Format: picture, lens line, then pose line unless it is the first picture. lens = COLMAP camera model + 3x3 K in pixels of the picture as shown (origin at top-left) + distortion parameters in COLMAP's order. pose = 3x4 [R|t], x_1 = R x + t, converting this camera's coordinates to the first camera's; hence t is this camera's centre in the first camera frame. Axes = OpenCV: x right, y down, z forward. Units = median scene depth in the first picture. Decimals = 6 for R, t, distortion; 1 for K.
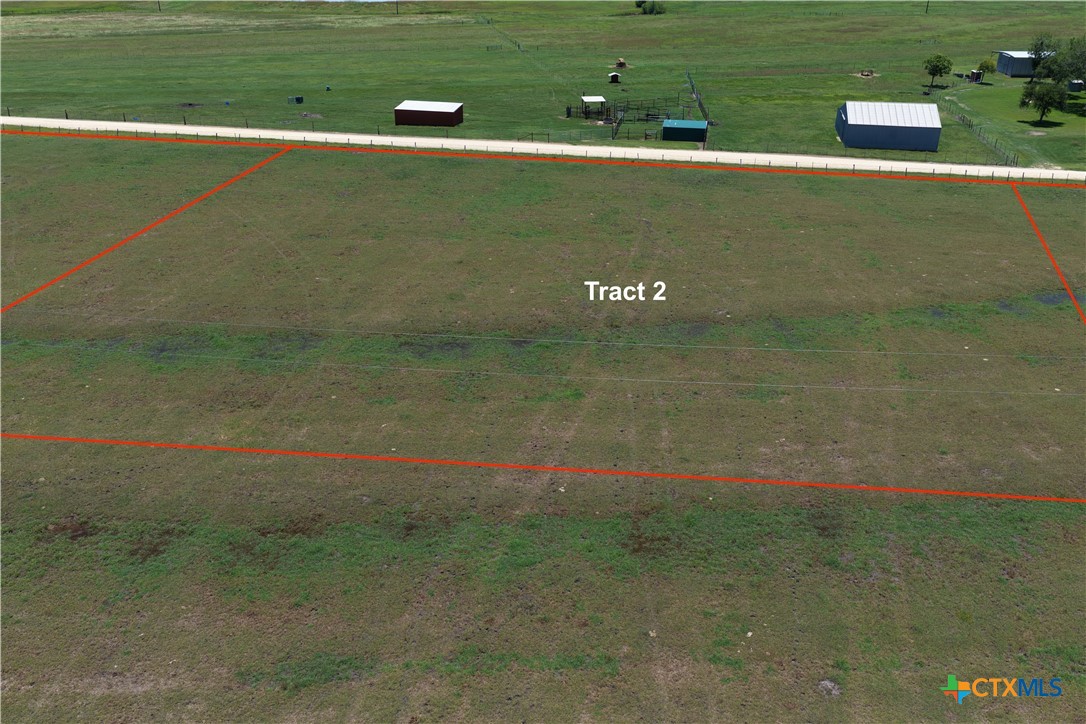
lens RADIAL K [[903.9, 0, 543.4], [0, 903.9, 363.4], [0, 0, 1]] dist [-0.013749, 0.038409]
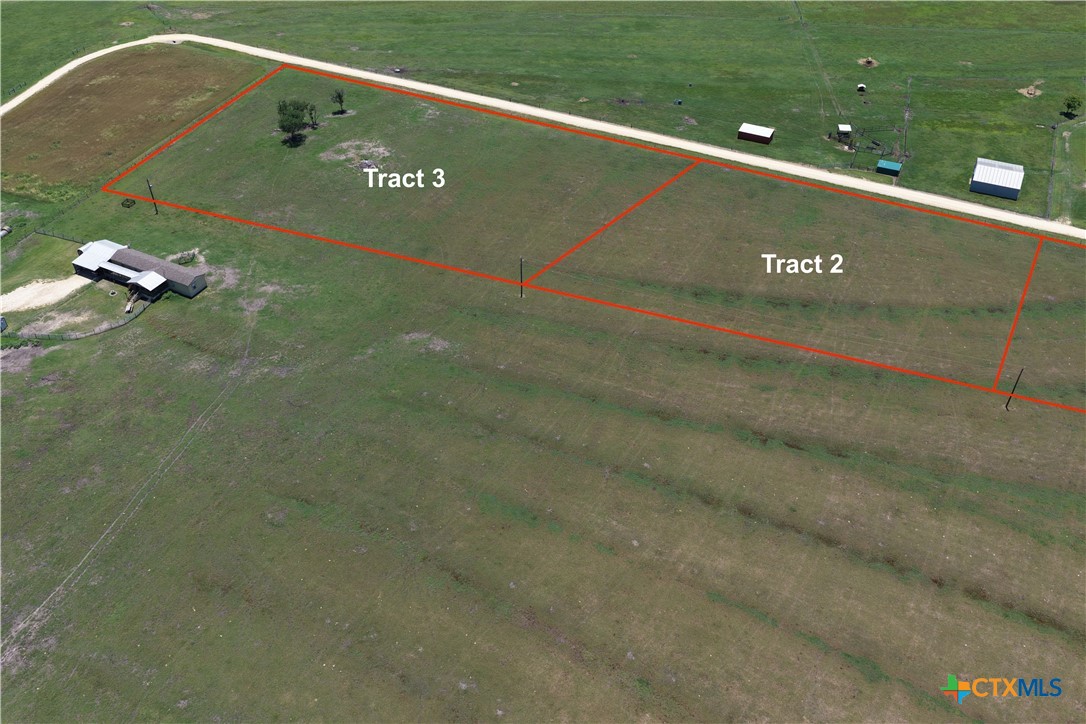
lens RADIAL K [[903.9, 0, 543.4], [0, 903.9, 363.4], [0, 0, 1]] dist [-0.013749, 0.038409]
pose [[0.971399, 0.151507, -0.182836, -0.168280], [-0.102441, 0.962045, 0.252934, -0.295758], [0.214217, -0.226970, 0.950050, -1.258179]]
